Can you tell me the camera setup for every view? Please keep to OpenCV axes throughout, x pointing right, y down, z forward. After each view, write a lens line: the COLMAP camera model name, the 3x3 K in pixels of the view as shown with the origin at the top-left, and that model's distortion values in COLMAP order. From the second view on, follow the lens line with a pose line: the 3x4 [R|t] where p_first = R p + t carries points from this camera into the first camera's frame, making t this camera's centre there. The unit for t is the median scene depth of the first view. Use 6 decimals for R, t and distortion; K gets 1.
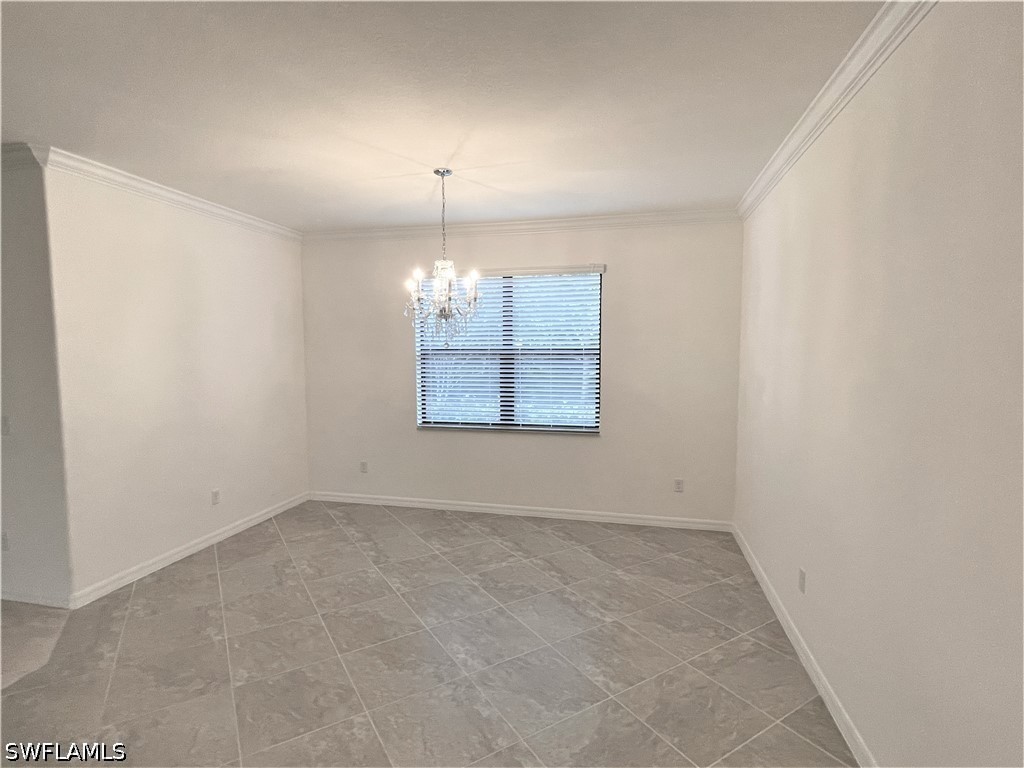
lens RADIAL K [[512.8, 0, 507.3], [0, 512.8, 387.0], [0, 0, 1]] dist [-0.001535, -0.000908]
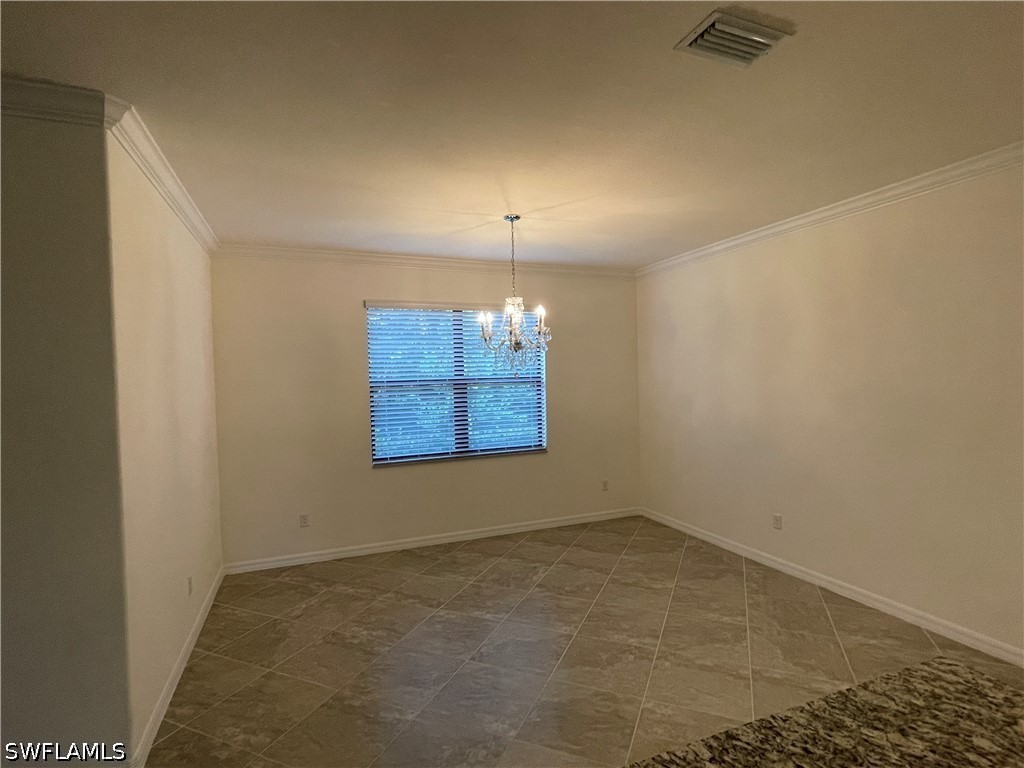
lens RADIAL K [[512.8, 0, 507.3], [0, 512.8, 387.0], [0, 0, 1]] dist [-0.001535, -0.000908]
pose [[0.819561, -0.031250, 0.572139, -0.563544], [0.066638, 0.996934, -0.041004, -0.010213], [-0.569104, 0.071732, 0.819131, 0.099671]]
